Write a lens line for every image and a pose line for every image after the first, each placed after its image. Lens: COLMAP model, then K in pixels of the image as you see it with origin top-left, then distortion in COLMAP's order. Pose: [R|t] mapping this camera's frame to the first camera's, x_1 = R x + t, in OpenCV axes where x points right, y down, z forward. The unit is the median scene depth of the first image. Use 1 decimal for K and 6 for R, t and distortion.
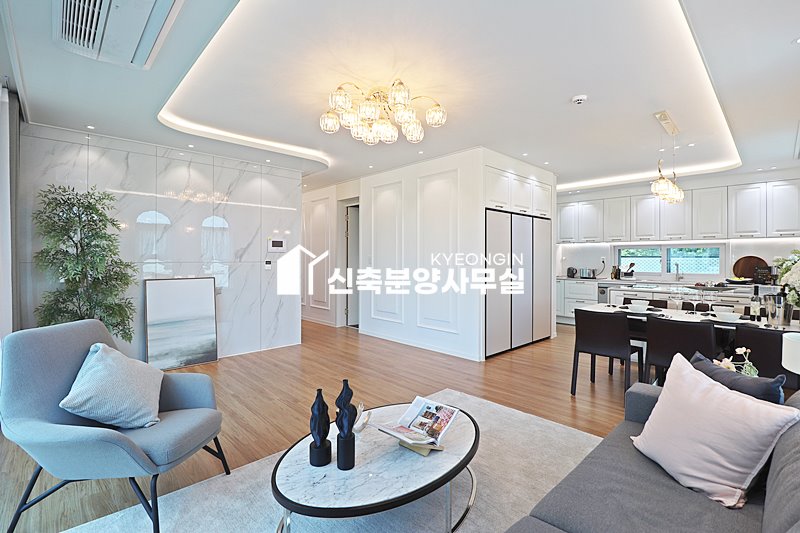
lens RADIAL K [[368.1, 0, 400.6], [0, 368.1, 265.7], [0, 0, 1]] dist [-0.007225, -0.008364]
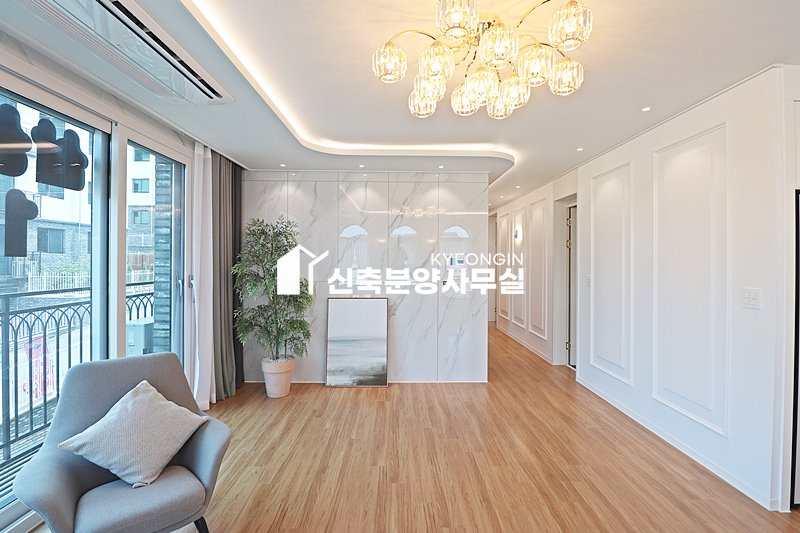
lens RADIAL K [[368.1, 0, 399.7], [0, 368.1, 261.7], [0, 0, 1]] dist [-0.007225, -0.008364]
pose [[0.732324, 0.003122, -0.680949, 0.177217], [-0.015056, 0.999819, -0.011607, -0.054105], [0.680790, 0.018753, 0.732239, 0.327094]]
